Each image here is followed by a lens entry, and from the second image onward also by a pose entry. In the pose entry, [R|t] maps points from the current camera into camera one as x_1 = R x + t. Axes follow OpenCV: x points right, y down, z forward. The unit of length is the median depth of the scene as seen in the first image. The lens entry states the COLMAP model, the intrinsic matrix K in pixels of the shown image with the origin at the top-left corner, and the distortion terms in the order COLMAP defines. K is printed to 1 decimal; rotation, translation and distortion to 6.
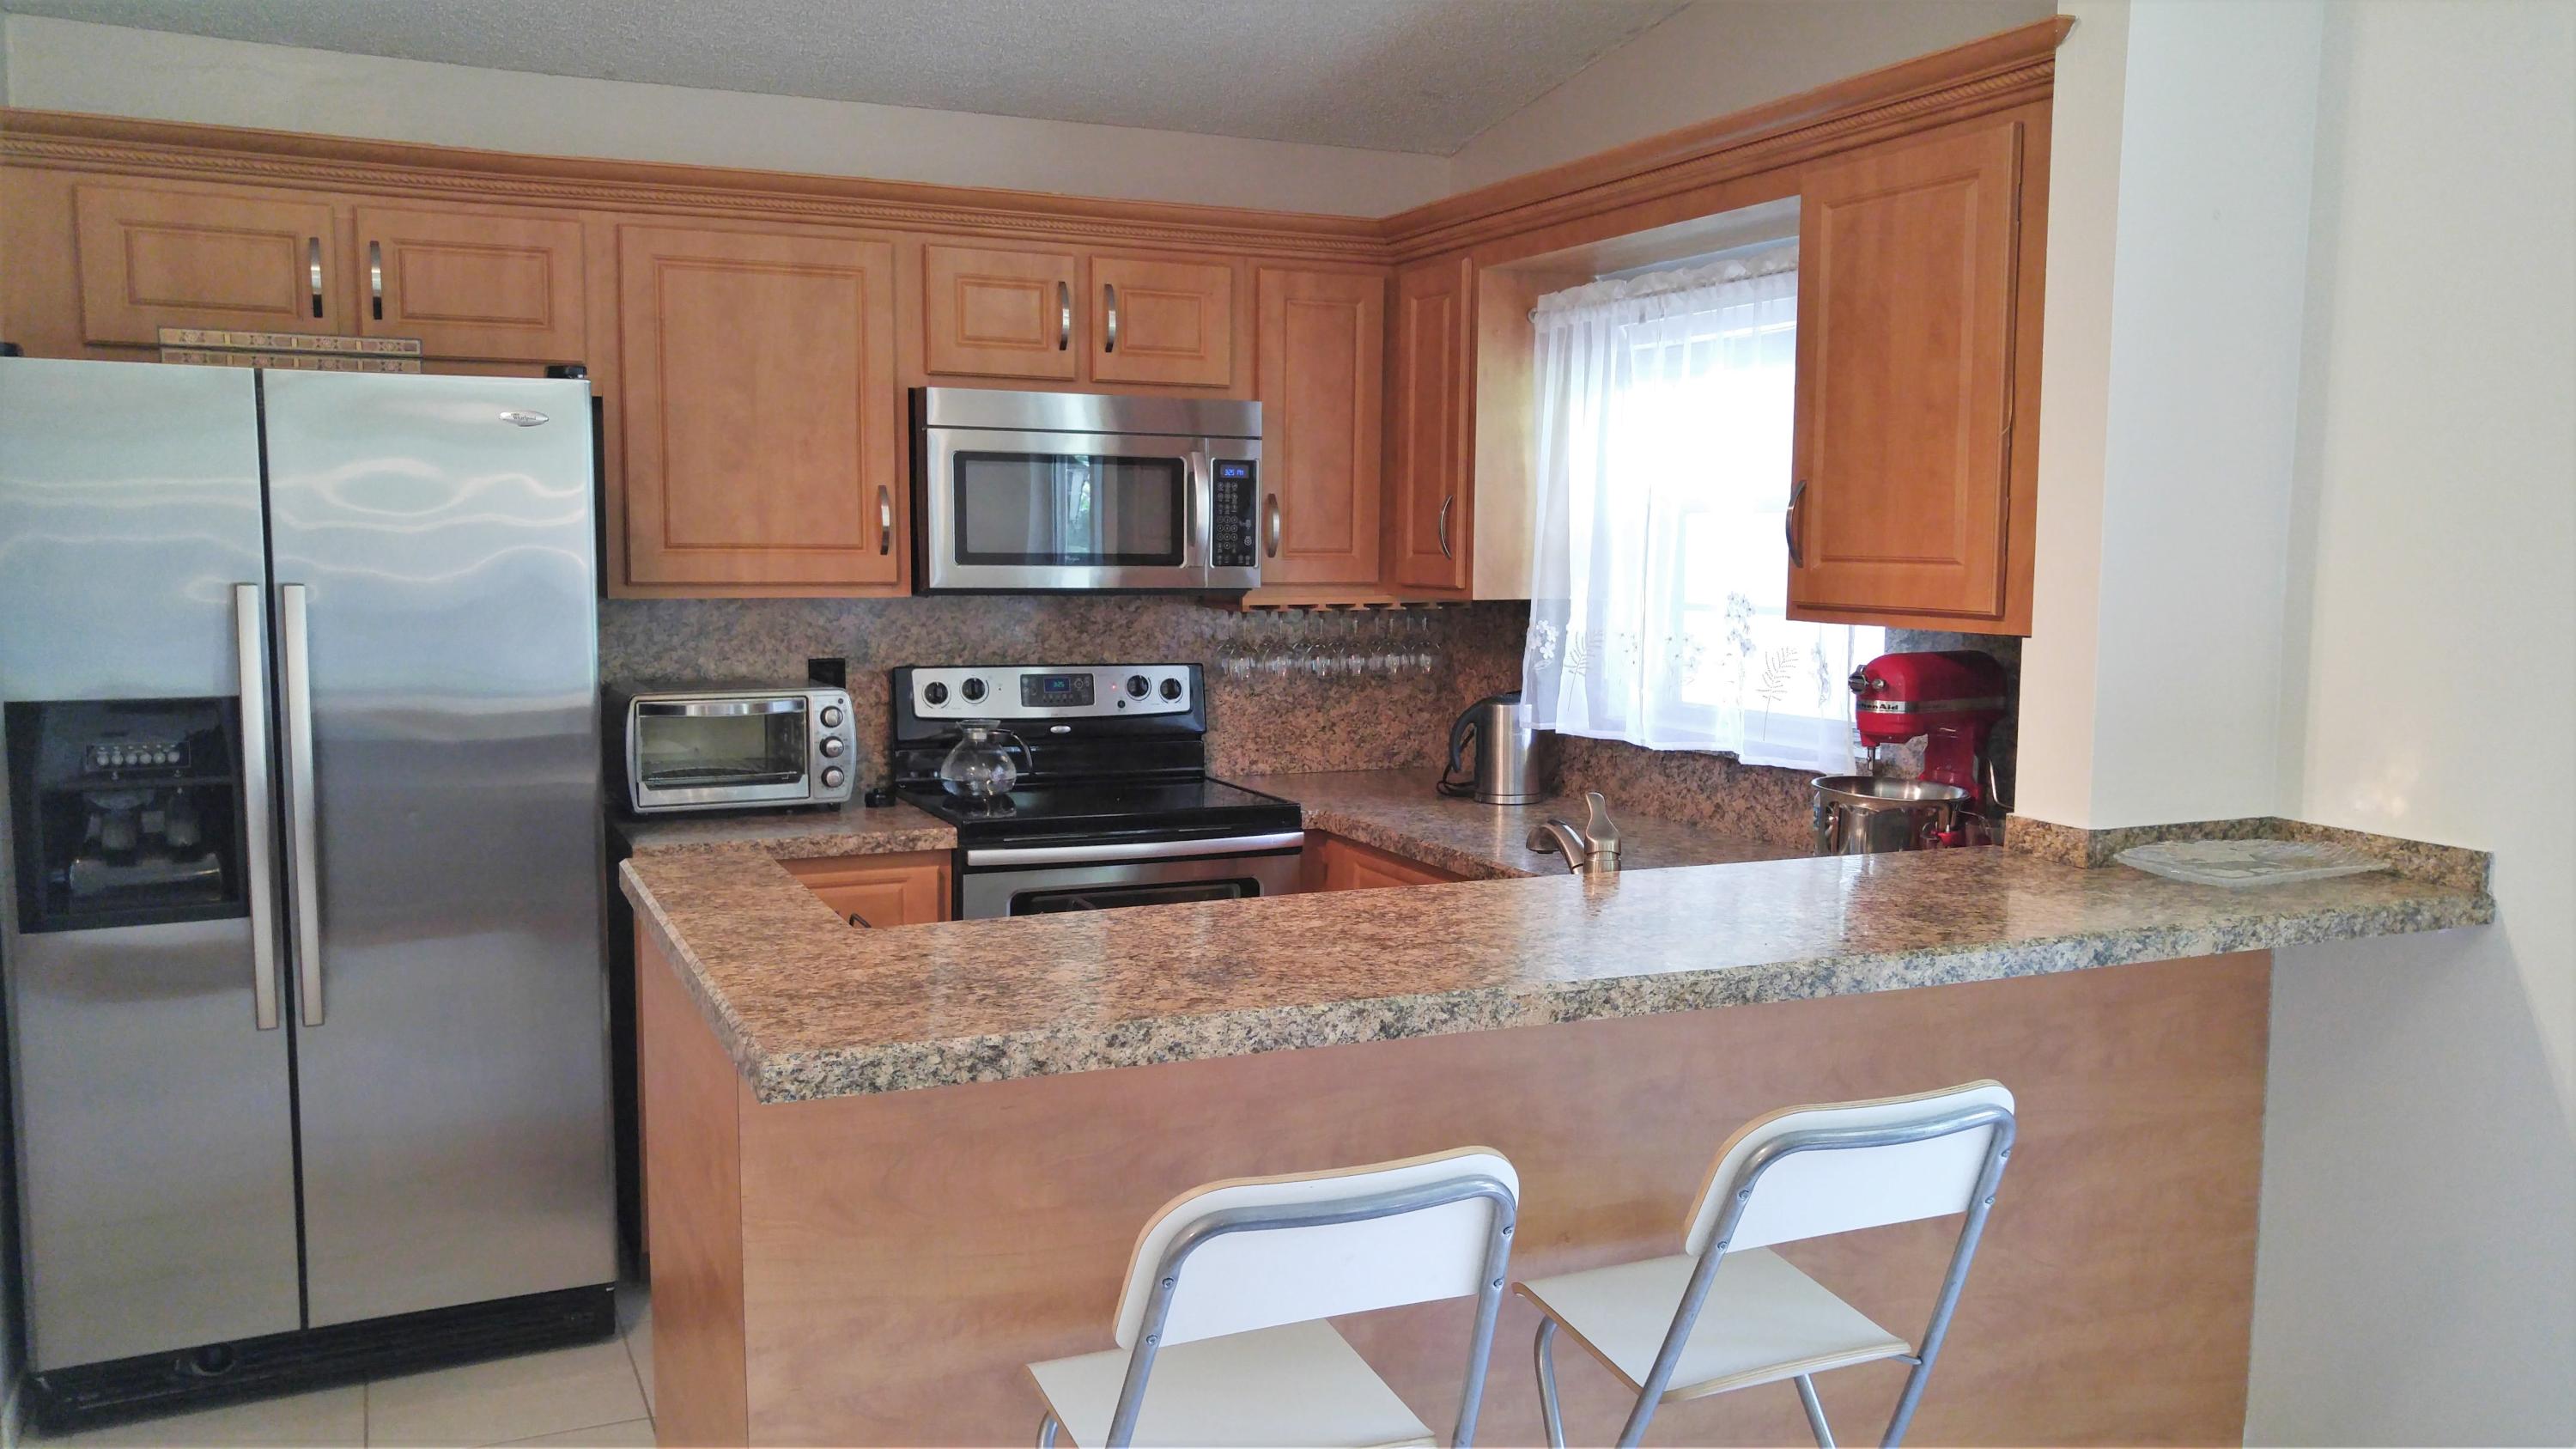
lens RADIAL K [[1910.6, 0, 1234.7], [0, 1910.6, 727.2], [0, 0, 1]] dist [0.167326, -0.469441]
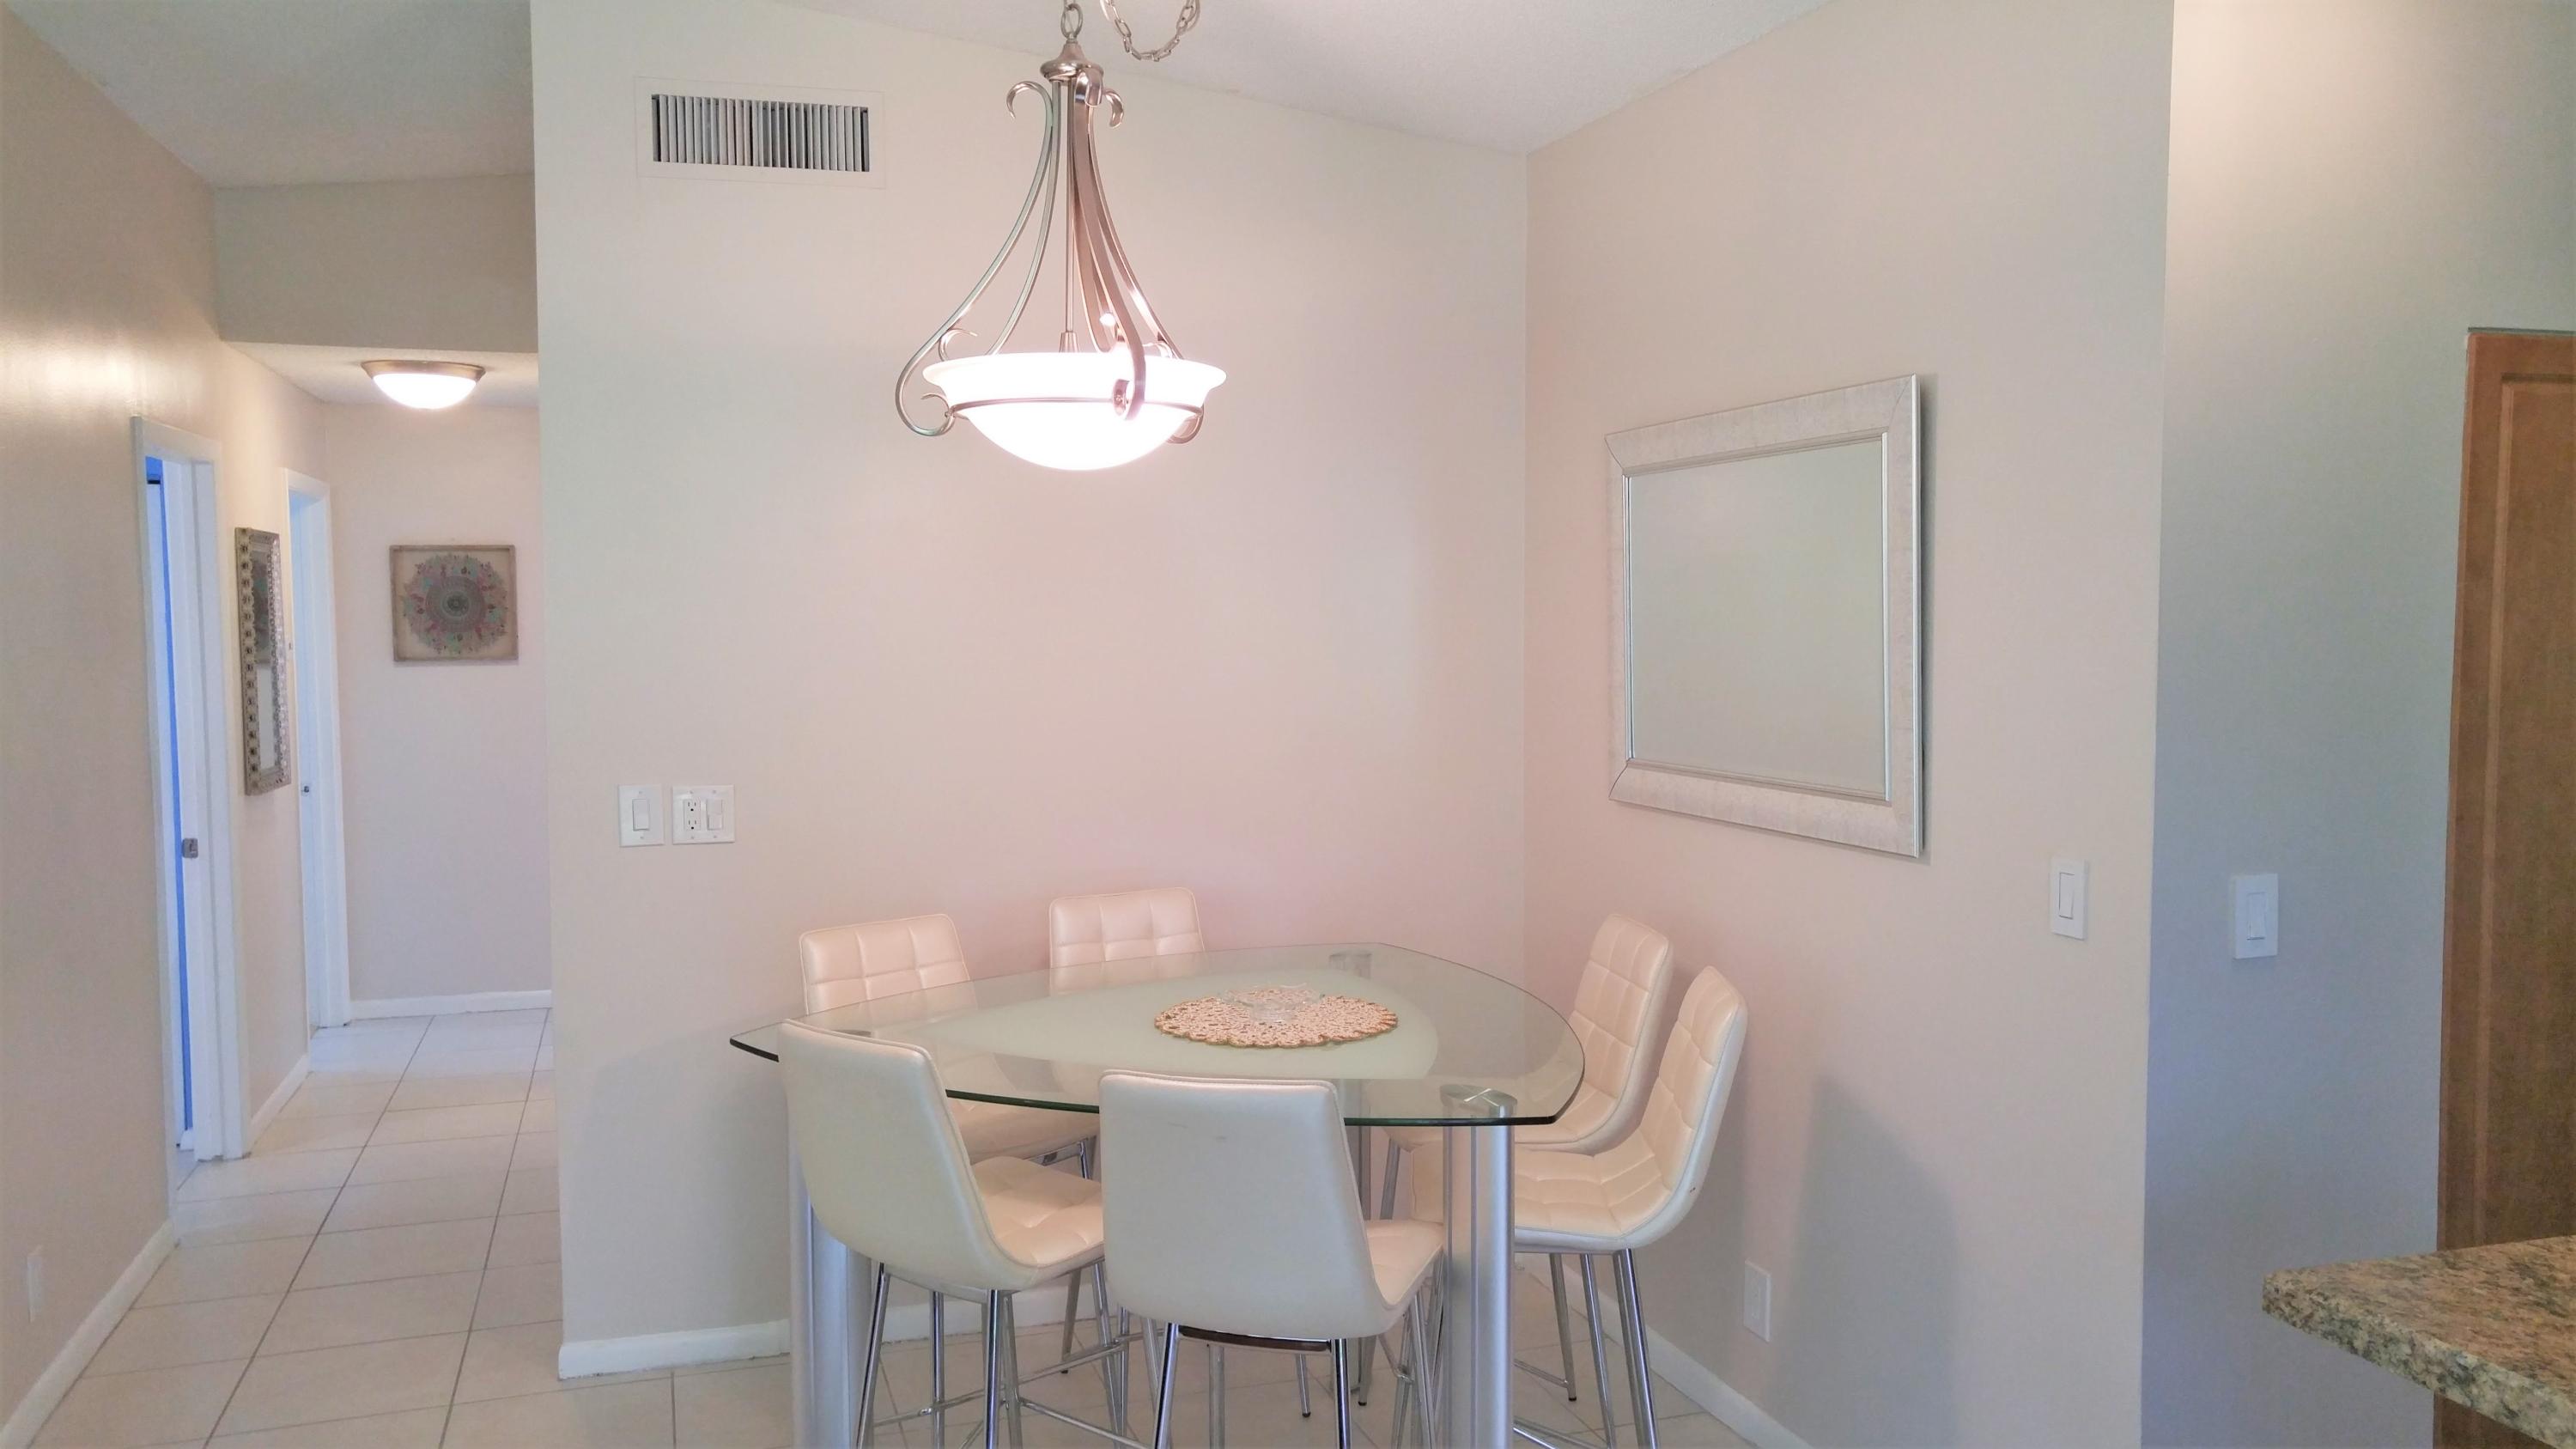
lens RADIAL K [[1972.4, 0, 1288.0], [0, 1972.4, 724.5], [0, 0, 1]] dist [0.063630, 0.000802]
pose [[-0.100975, 0.053649, -0.993441, 0.402006], [-0.091116, 0.993850, 0.062932, -0.065224], [0.990708, 0.096873, -0.095466, 0.252429]]
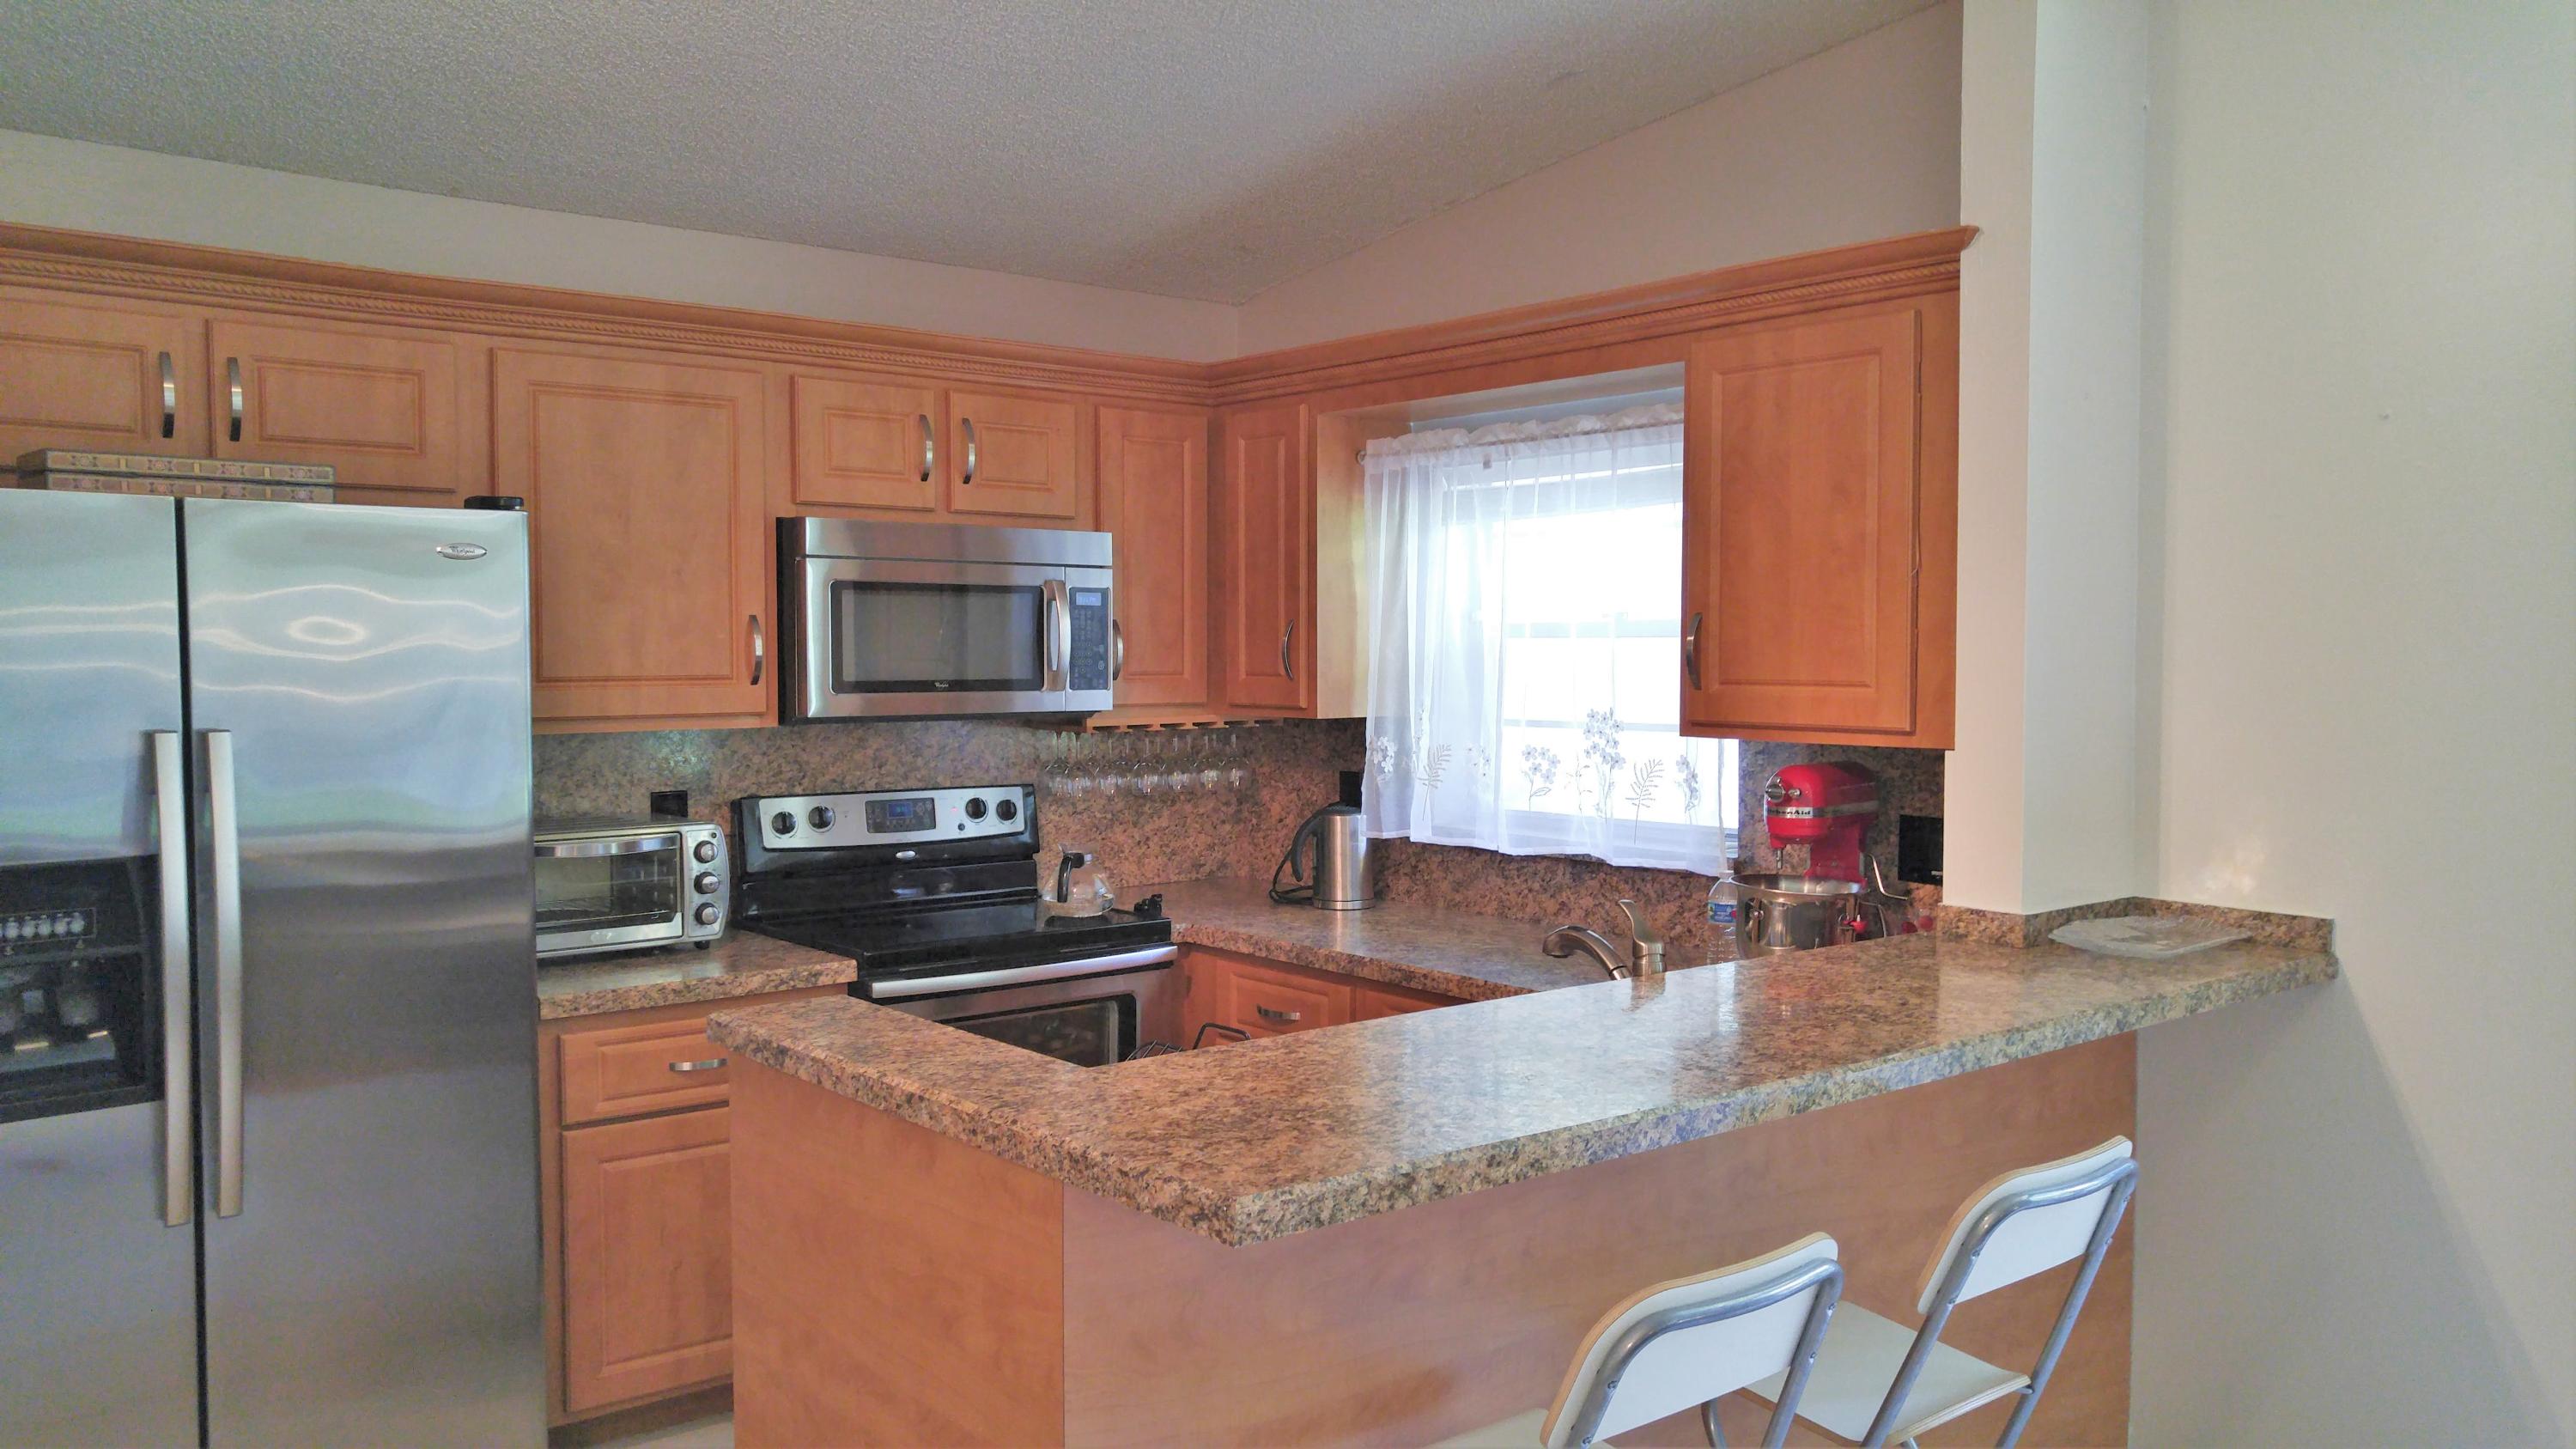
lens RADIAL K [[1874.9, 0, 1196.7], [0, 1874.9, 721.9], [0, 0, 1]] dist [0.174989, -0.412281]
pose [[0.966172, -0.019026, 0.257196, -0.237833], [0.033544, 0.998074, -0.052177, -0.014101], [-0.255708, 0.059039, 0.964950, 0.010079]]
